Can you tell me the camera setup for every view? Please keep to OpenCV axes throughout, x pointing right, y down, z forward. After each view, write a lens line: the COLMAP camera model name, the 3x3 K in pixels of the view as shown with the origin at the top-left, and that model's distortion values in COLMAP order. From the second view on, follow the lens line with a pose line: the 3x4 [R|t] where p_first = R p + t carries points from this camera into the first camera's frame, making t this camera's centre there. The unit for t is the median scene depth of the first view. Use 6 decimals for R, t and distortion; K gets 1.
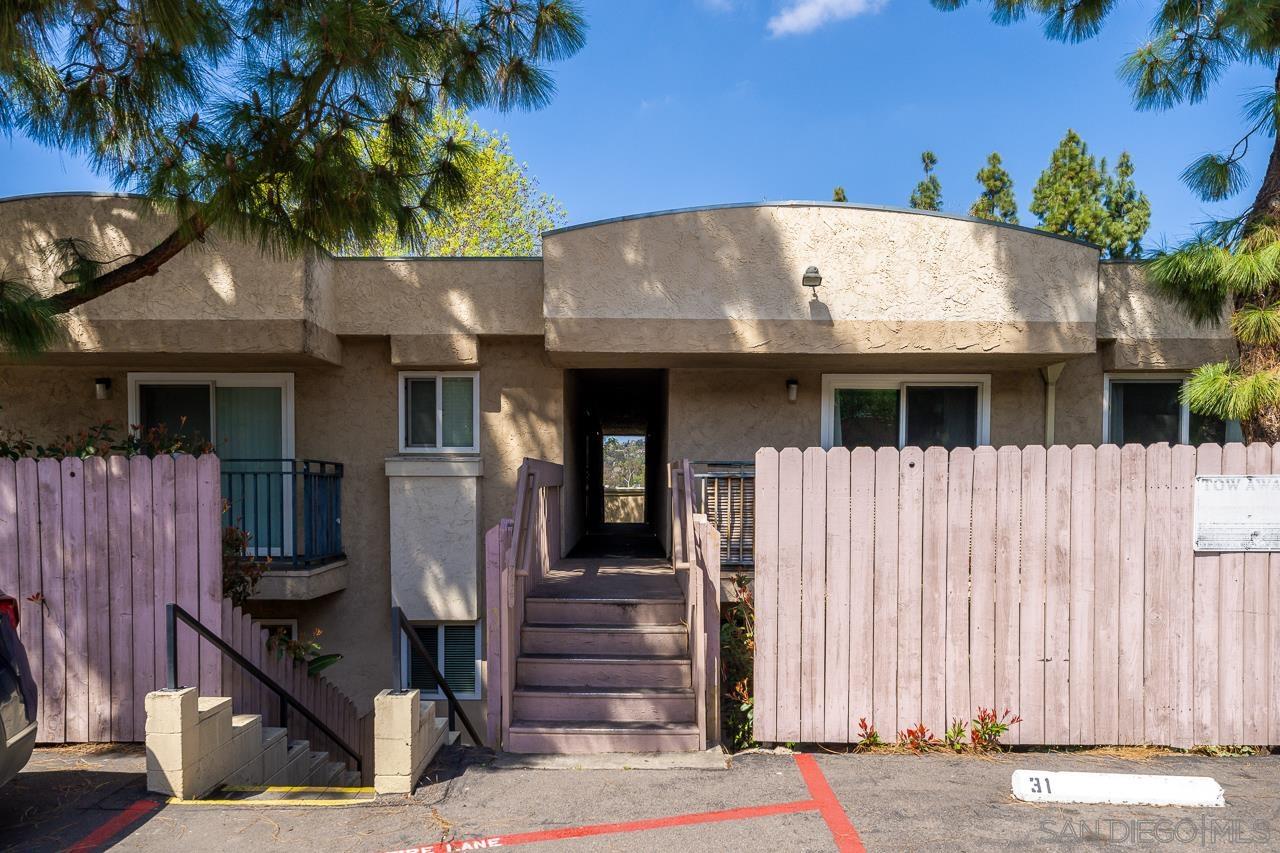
lens RADIAL K [[883.9, 0, 641.1], [0, 883.9, 427.2], [0, 0, 1]] dist [-0.011318, -0.001905]
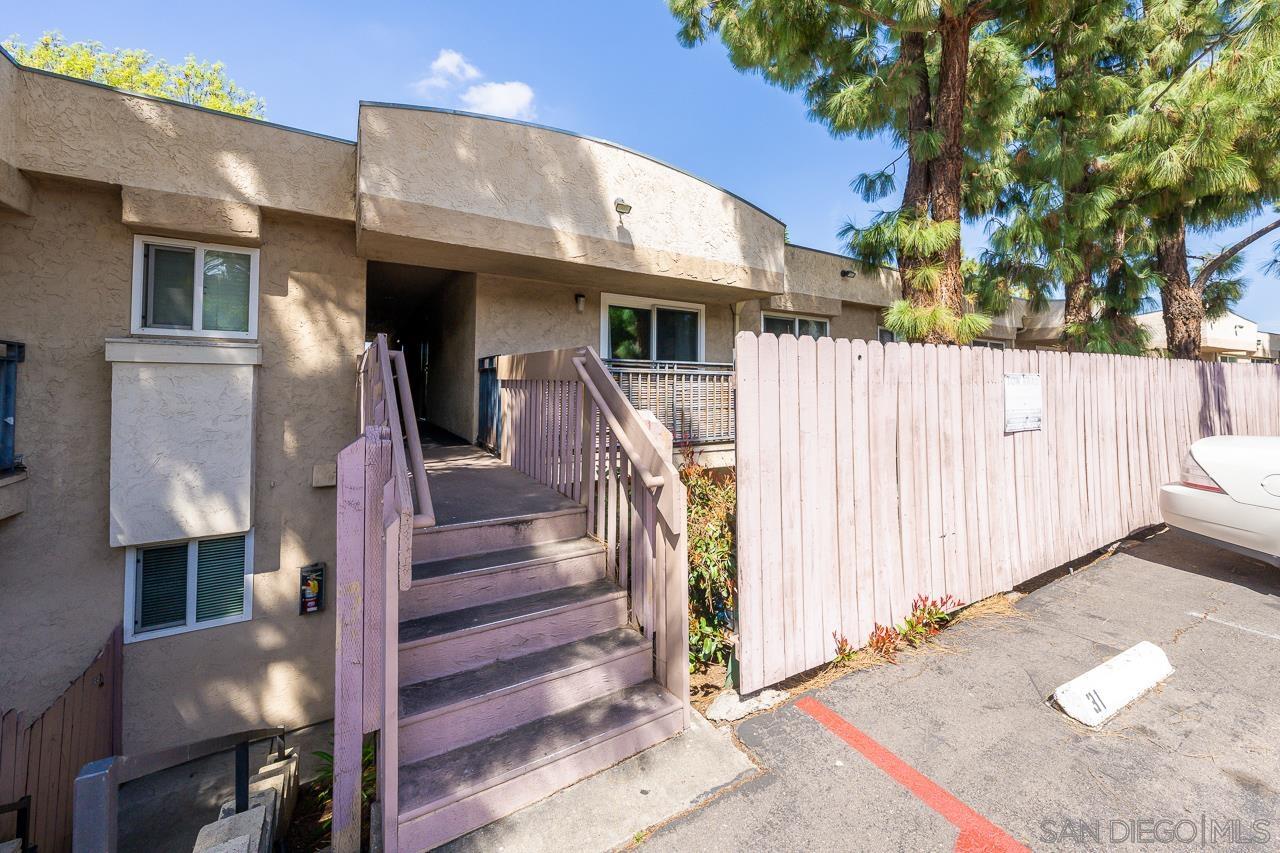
lens RADIAL K [[448.1, 0, 611.4], [0, 448.1, 359.2], [0, 0, 1]] dist [-0.004072, -0.000028]
pose [[0.849598, 0.035176, 0.526257, -0.123128], [-0.043063, 0.999069, 0.002742, 0.034782], [-0.525670, -0.024992, 0.850321, 0.453053]]
